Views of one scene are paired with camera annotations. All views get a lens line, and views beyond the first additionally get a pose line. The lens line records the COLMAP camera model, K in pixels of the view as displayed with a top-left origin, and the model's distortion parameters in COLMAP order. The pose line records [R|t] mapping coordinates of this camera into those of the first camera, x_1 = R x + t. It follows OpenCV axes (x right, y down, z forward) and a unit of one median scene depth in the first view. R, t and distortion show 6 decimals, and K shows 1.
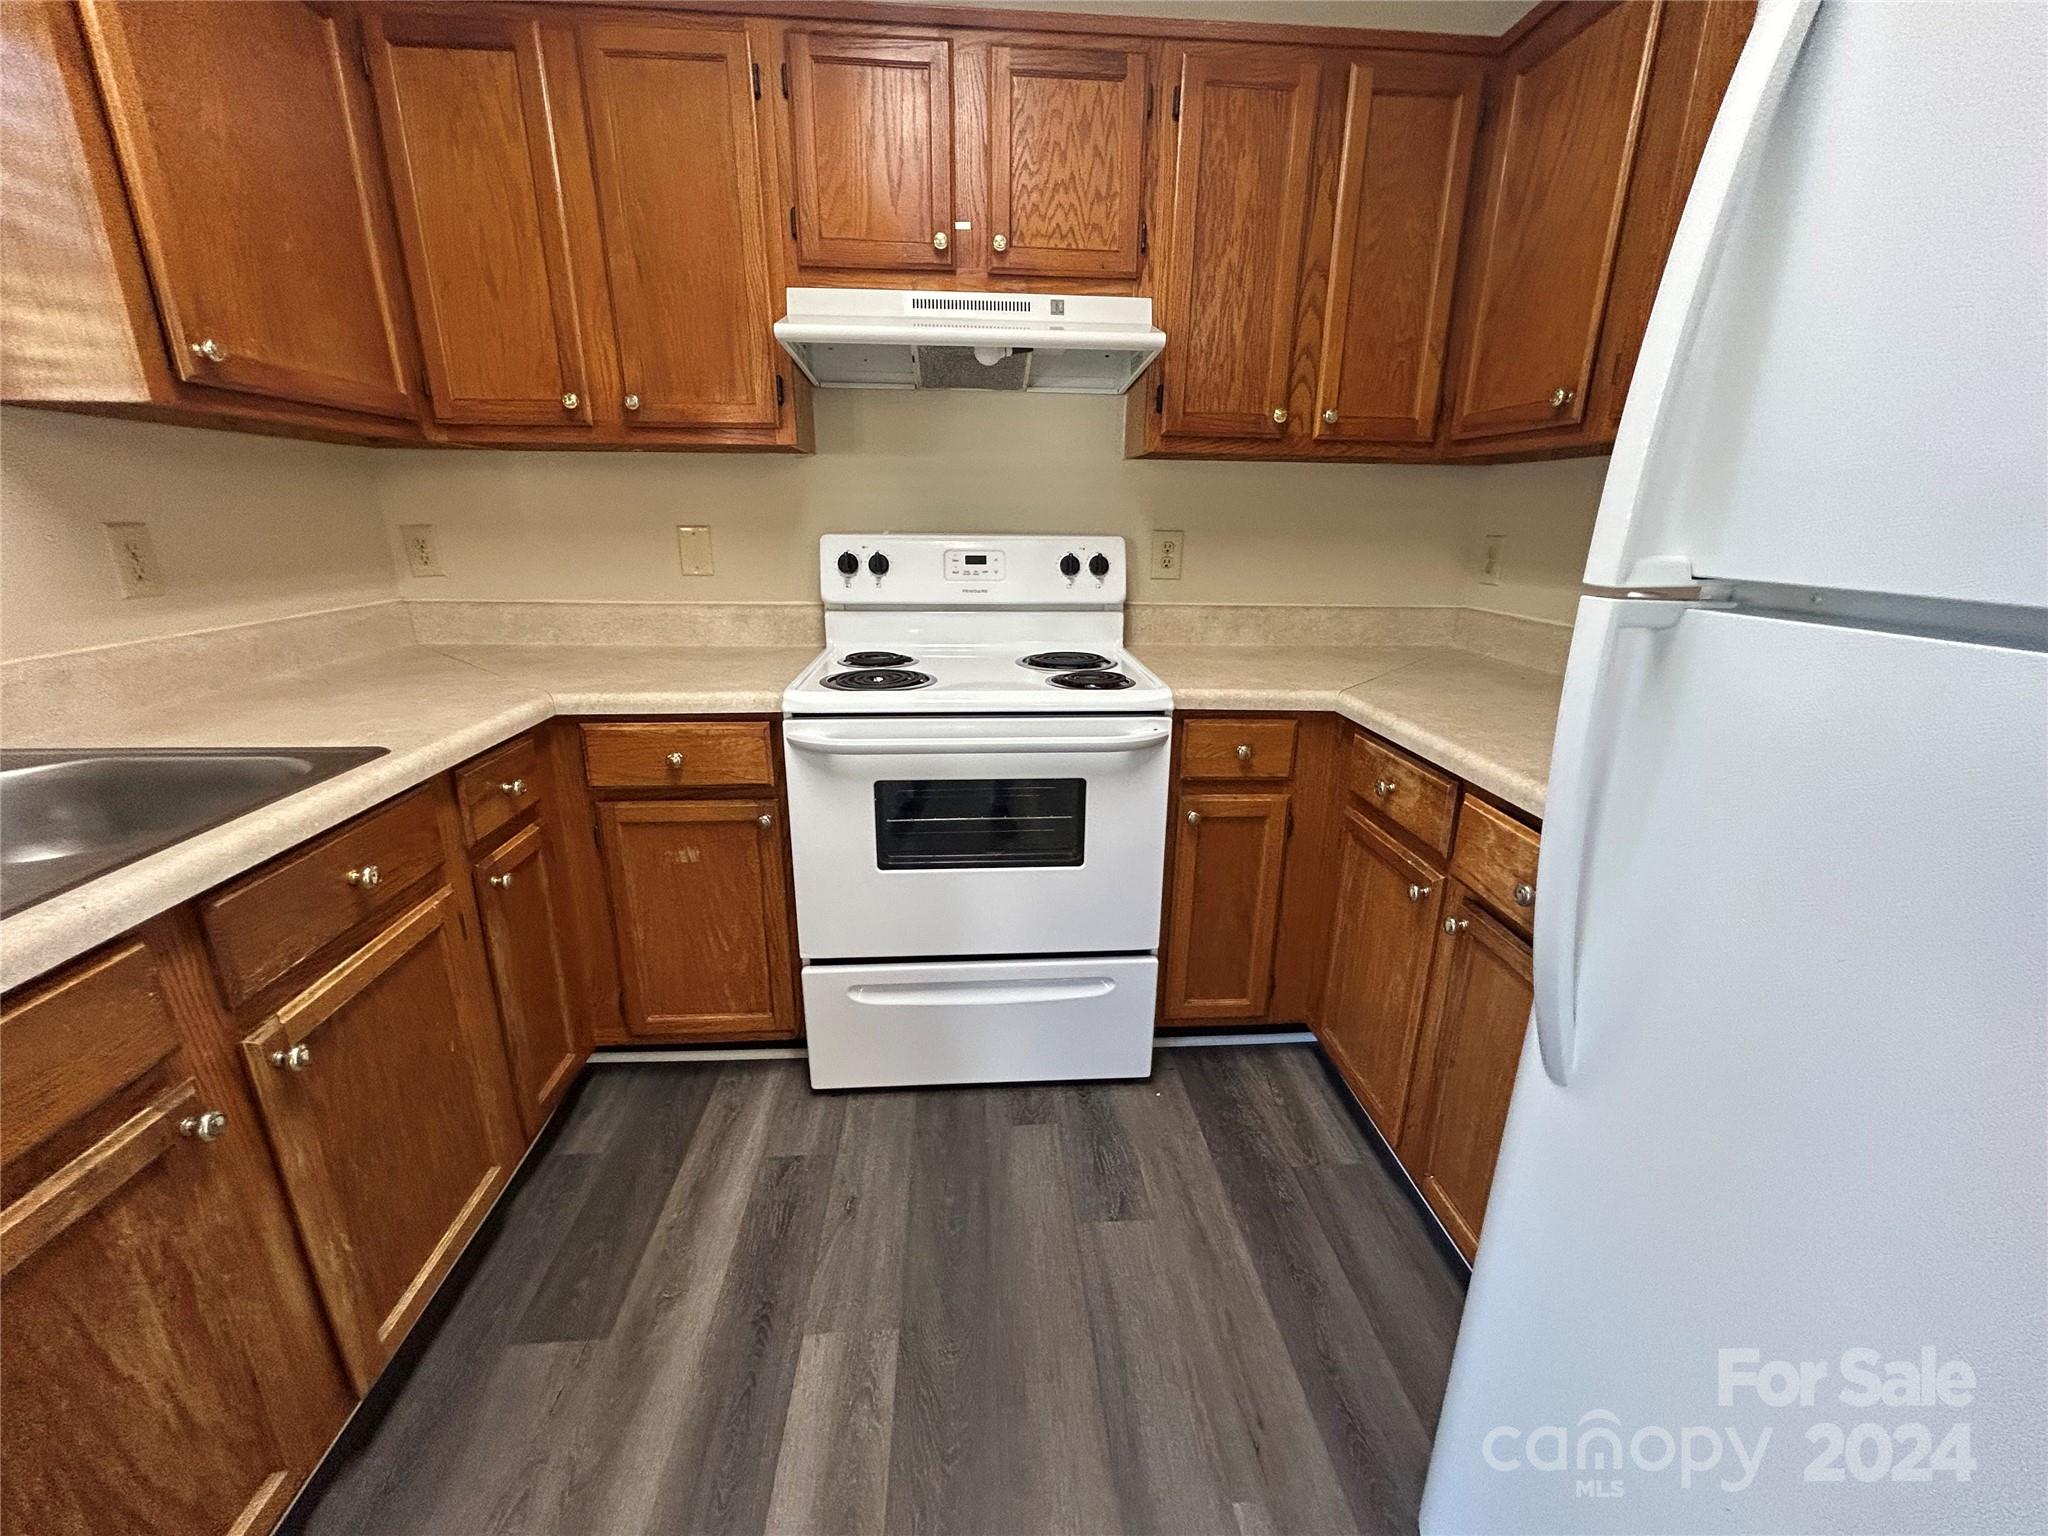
lens RADIAL K [[826.0, 0, 1030.9], [0, 826.0, 765.9], [0, 0, 1]] dist [-0.000667, 0.000398]
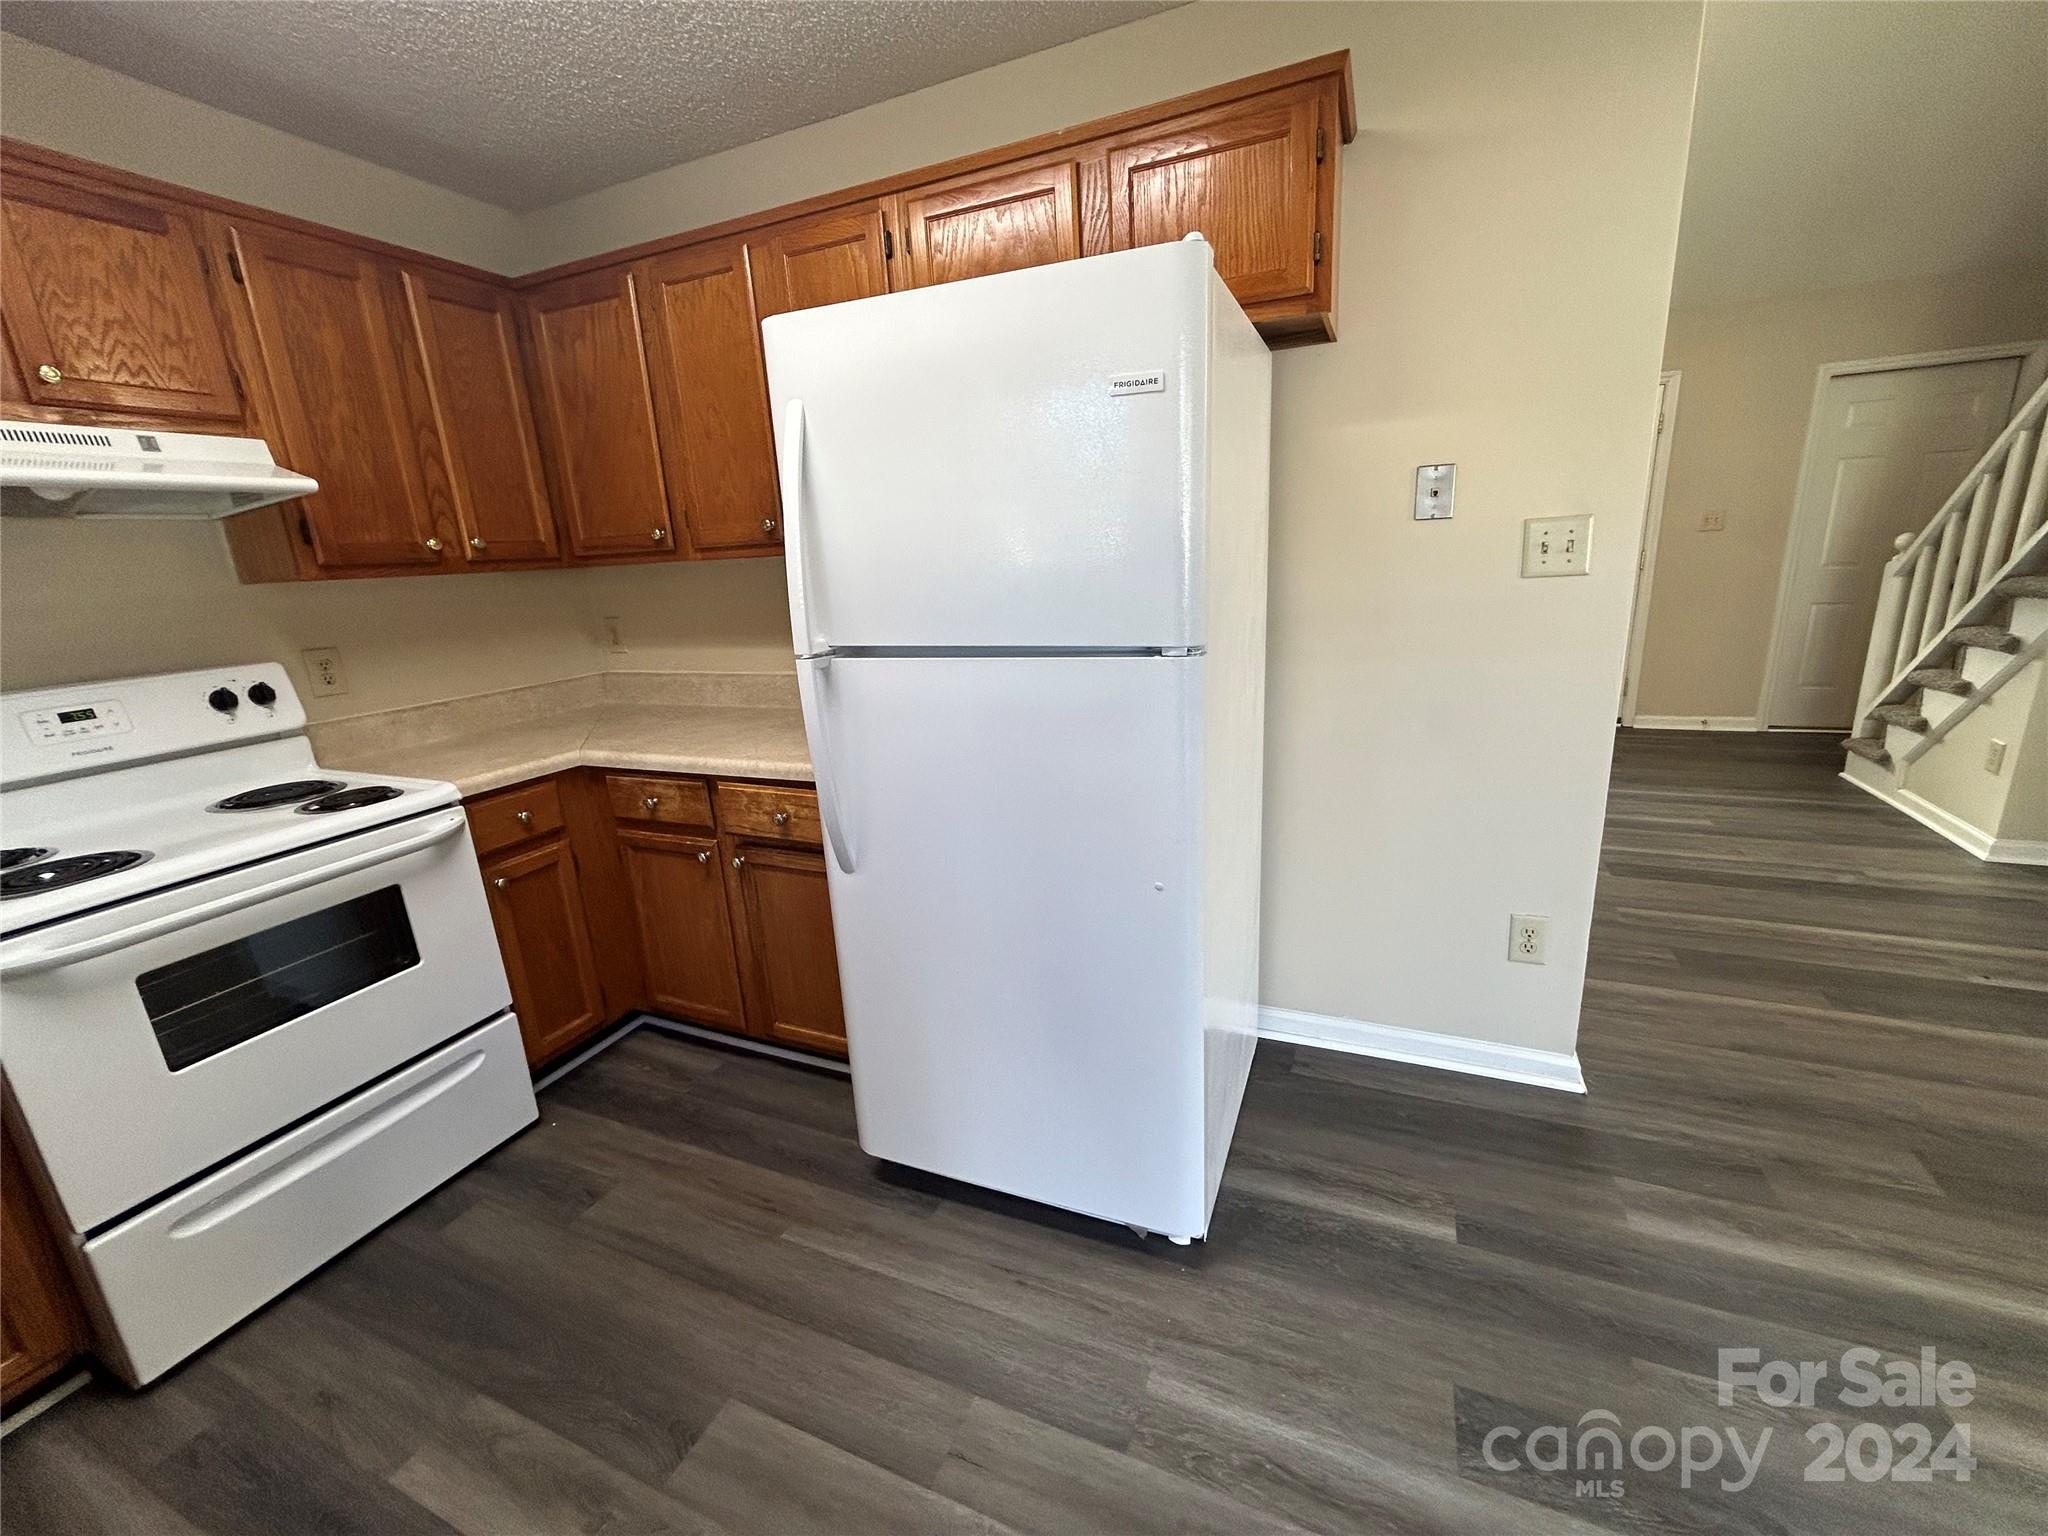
lens RADIAL K [[826.0, 0, 1022.3], [0, 826.0, 762.4], [0, 0, 1]] dist [-0.000667, 0.000398]
pose [[0.470526, -0.259980, 0.843218, -0.405172], [0.316323, 0.941794, 0.113861, 0.001312], [-0.823739, 0.213154, 0.525376, -0.260439]]
